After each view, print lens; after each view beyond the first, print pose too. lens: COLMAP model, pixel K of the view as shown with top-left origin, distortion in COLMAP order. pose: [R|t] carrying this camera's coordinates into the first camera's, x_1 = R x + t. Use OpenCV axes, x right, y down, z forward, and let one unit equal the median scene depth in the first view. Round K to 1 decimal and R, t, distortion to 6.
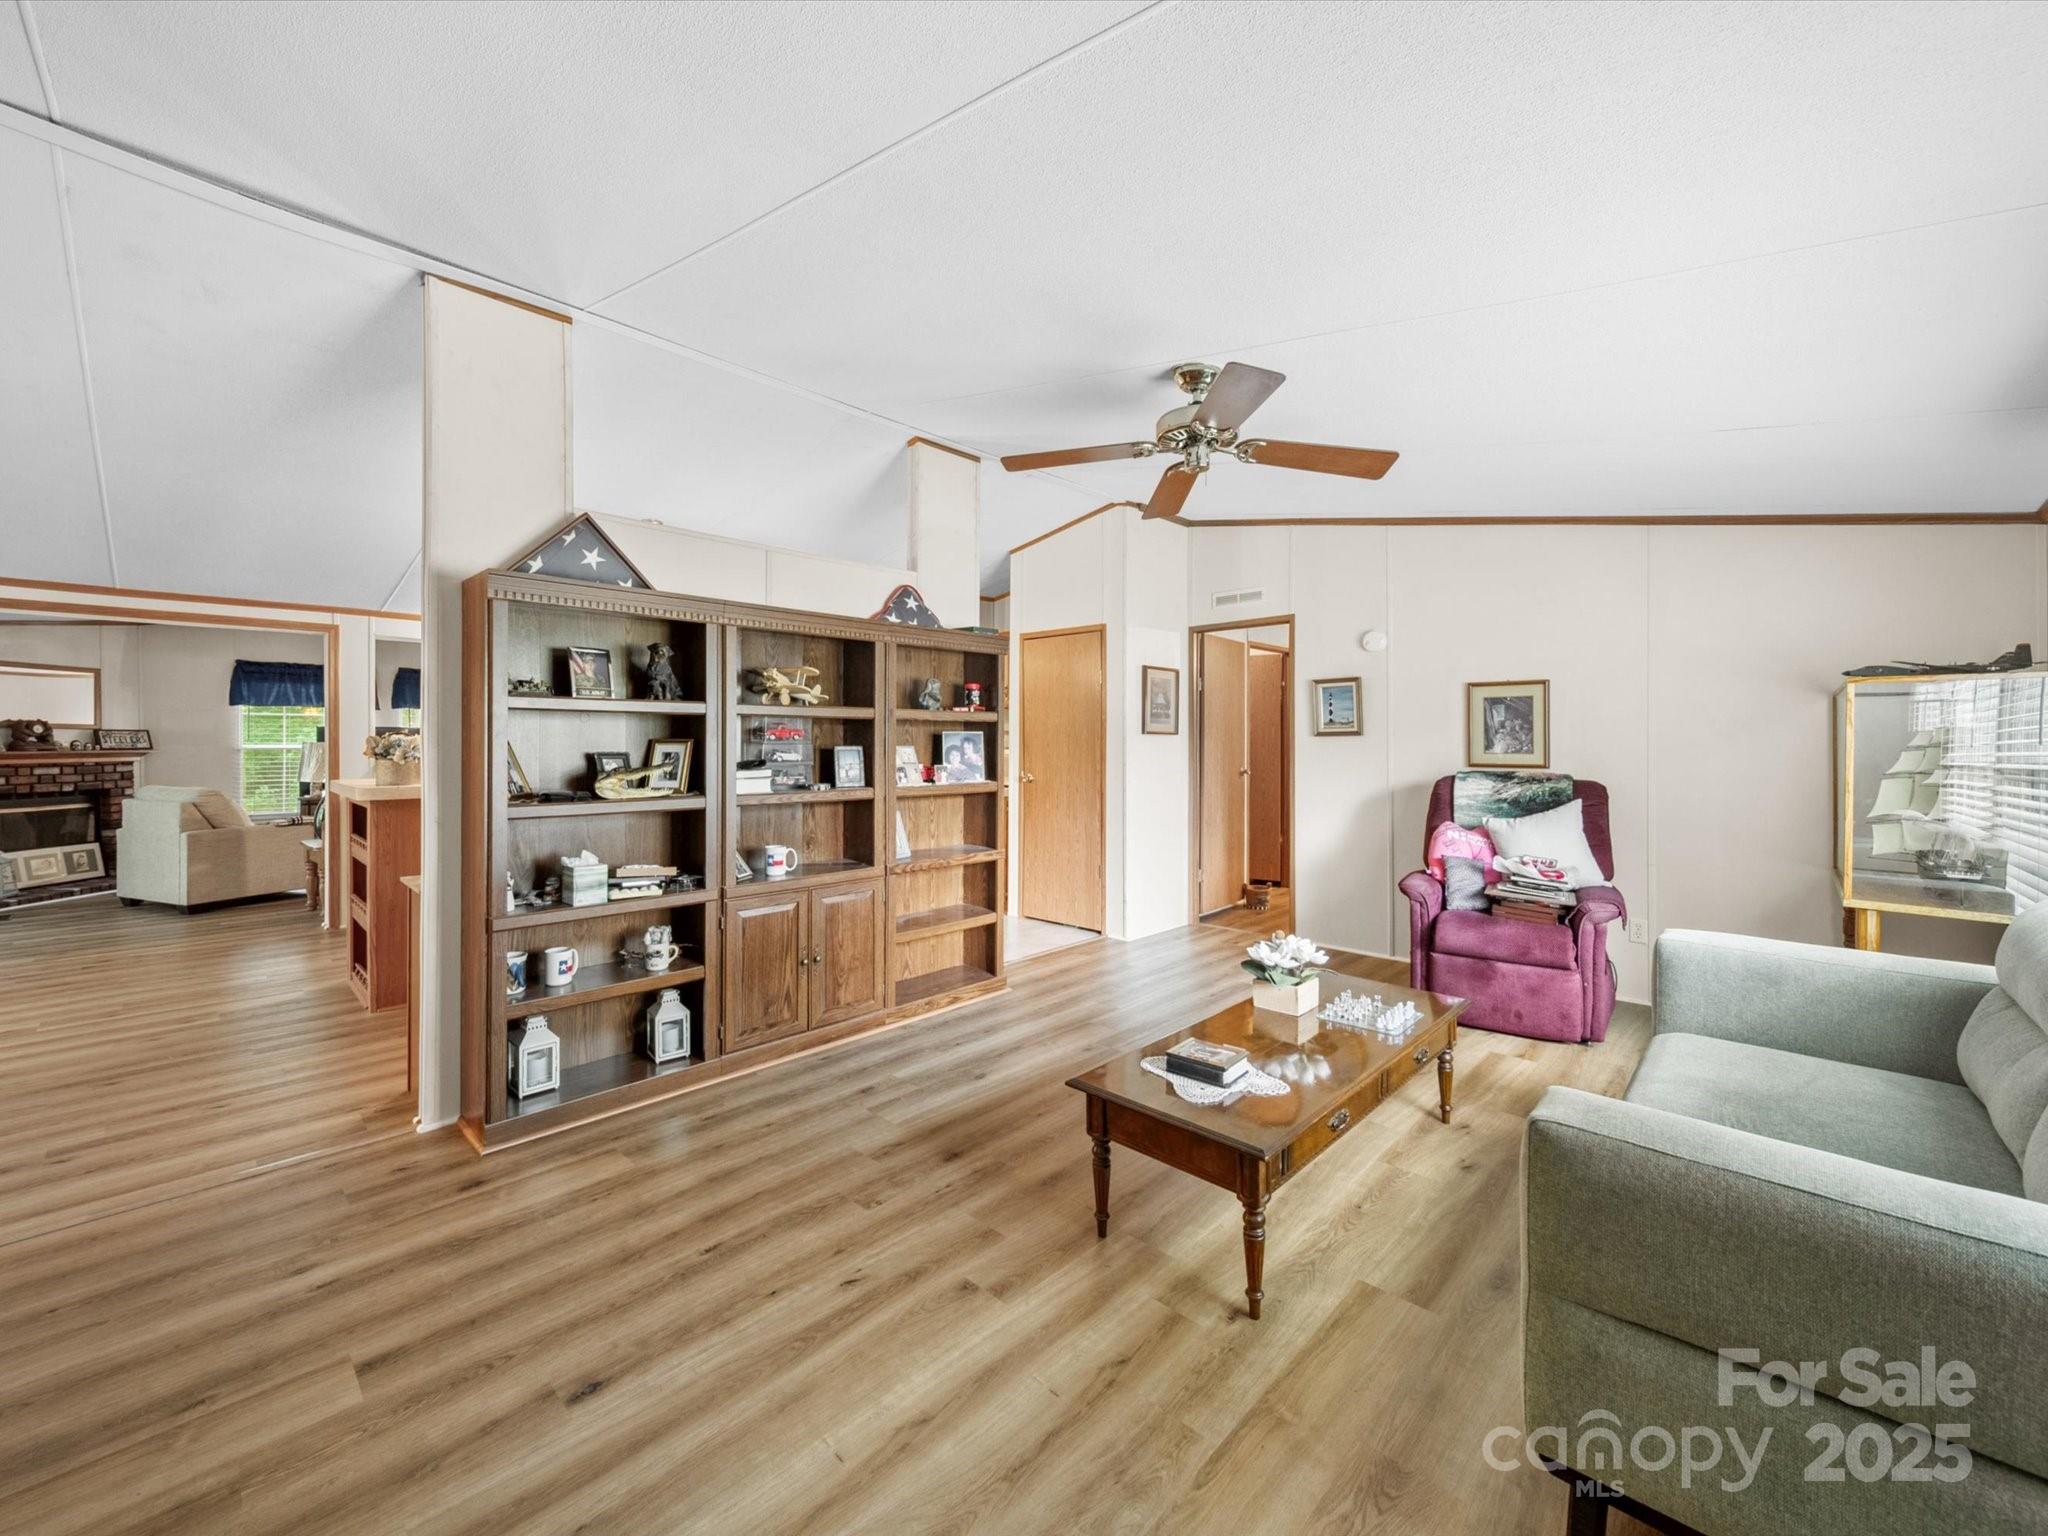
lens RADIAL K [[815.2, 0, 1028.8], [0, 815.2, 751.0], [0, 0, 1]] dist [0.002133, -0.000526]
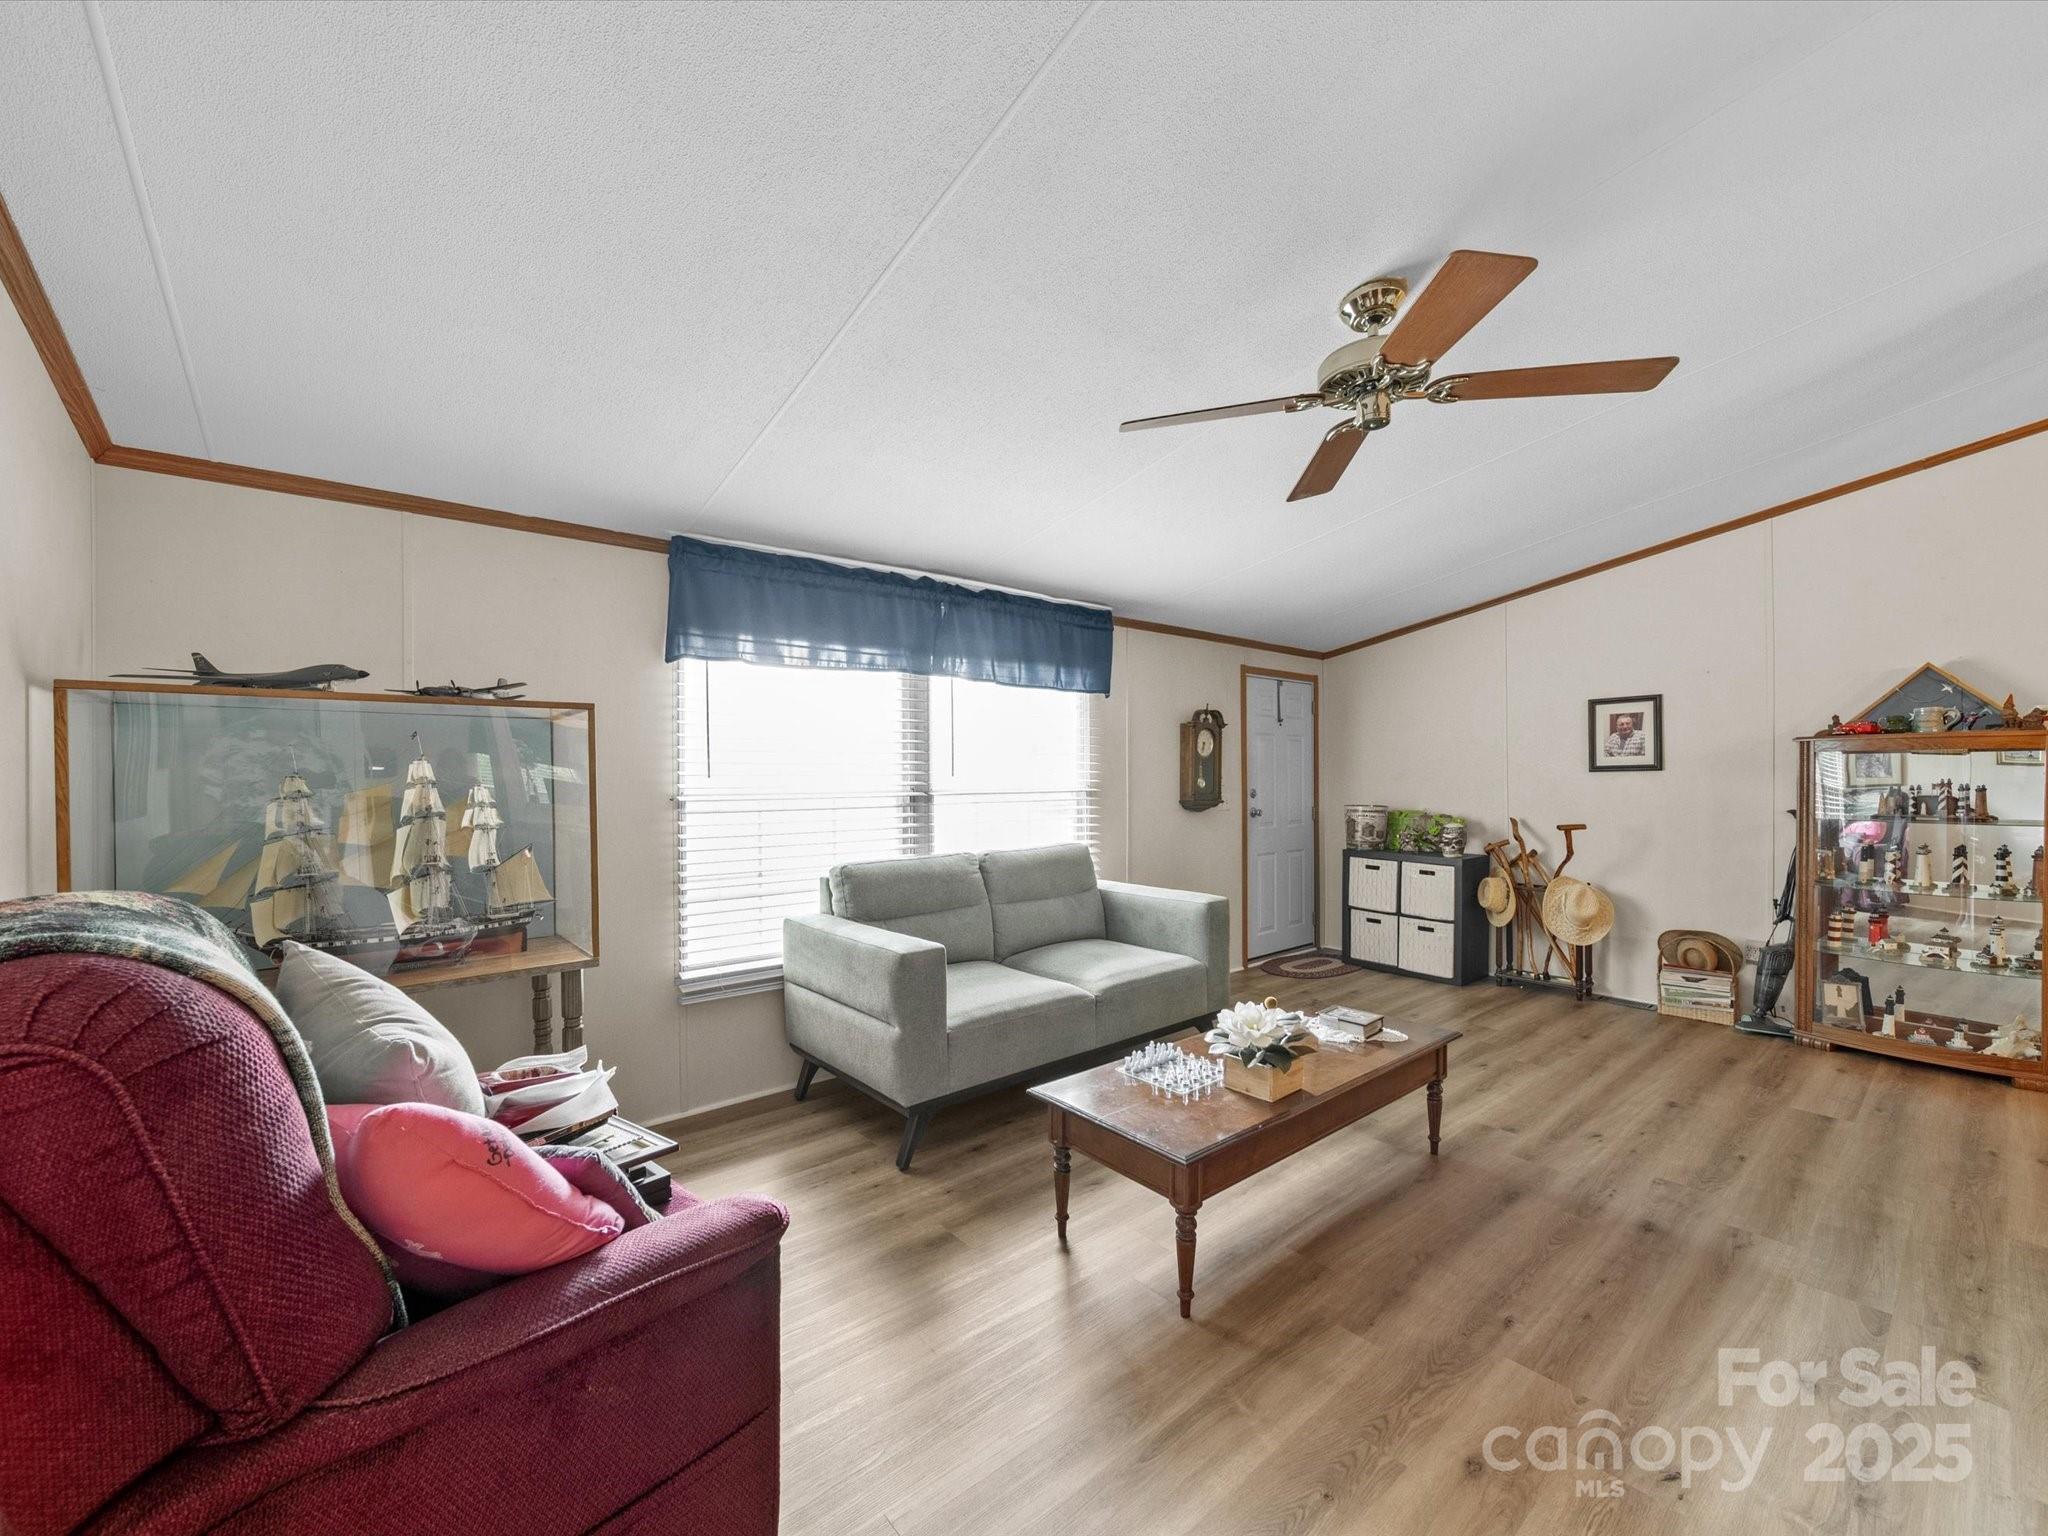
lens RADIAL K [[832.5, 0, 1027.6], [0, 832.5, 771.6], [0, 0, 1]] dist [-0.000132, -0.000251]
pose [[-0.994302, 0.005159, 0.106471, 0.398331], [0.005594, 0.999977, 0.003791, -0.014895], [-0.106449, 0.004365, -0.994309, 1.609197]]
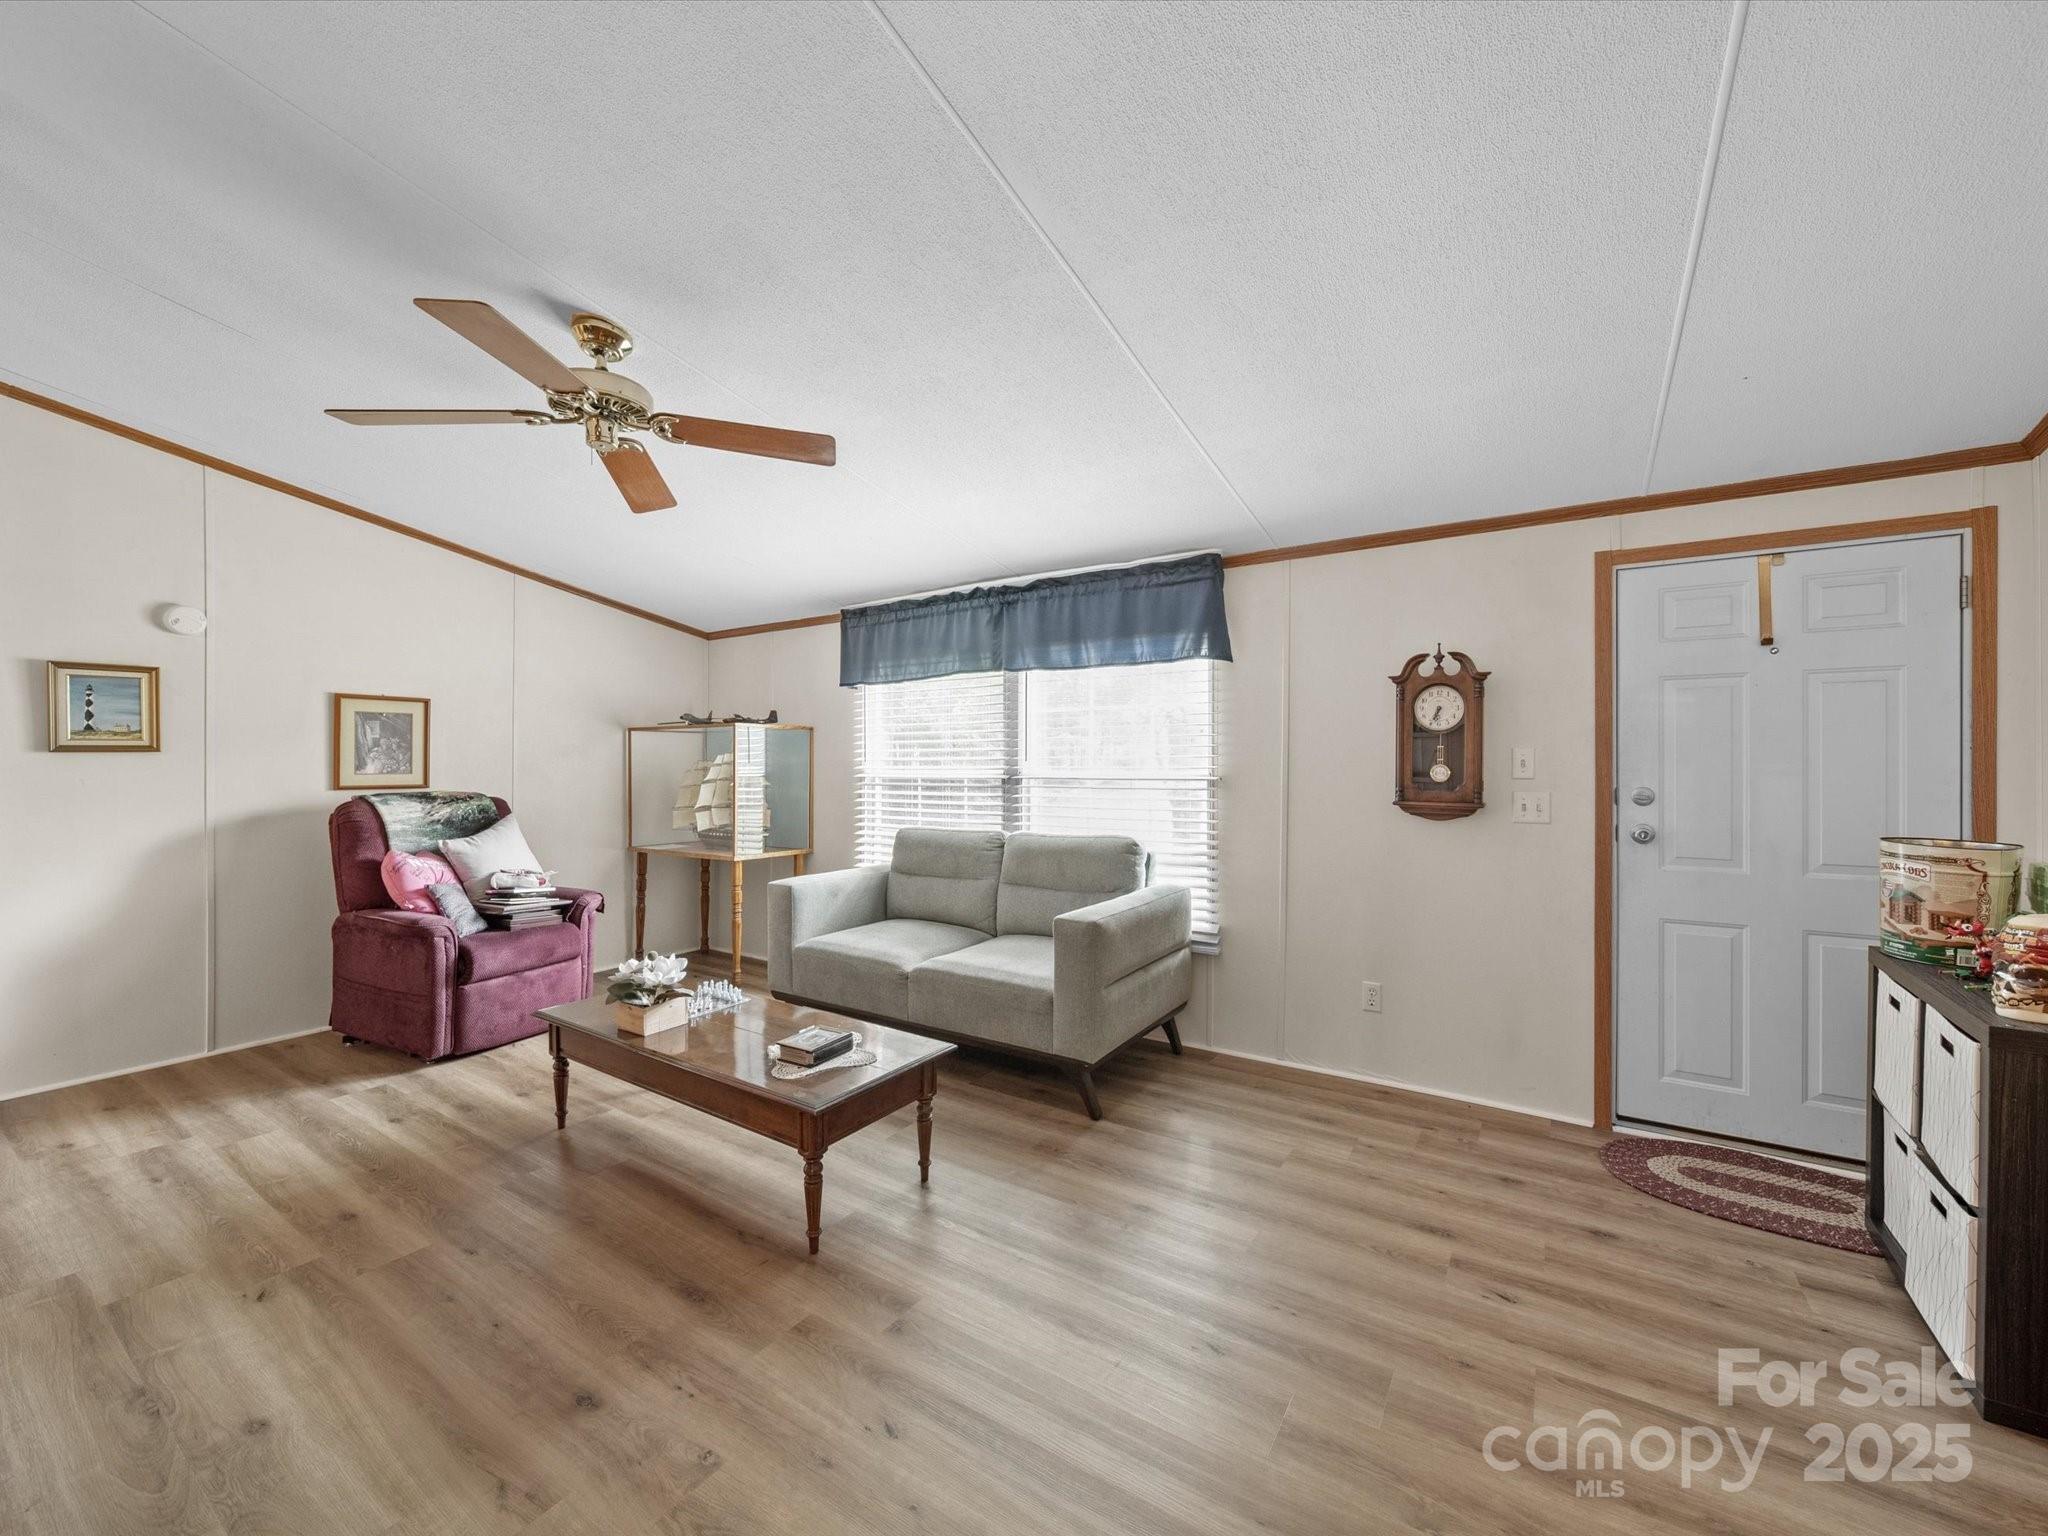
lens RADIAL K [[815.2, 0, 1024.9], [0, 815.2, 764.7], [0, 0, 1]] dist [0.002133, -0.000526]
pose [[-0.169958, -0.003495, 0.985445, -0.636013], [0.010769, 0.999927, 0.005403, -0.006235], [-0.985392, 0.011530, -0.169908, 0.614754]]
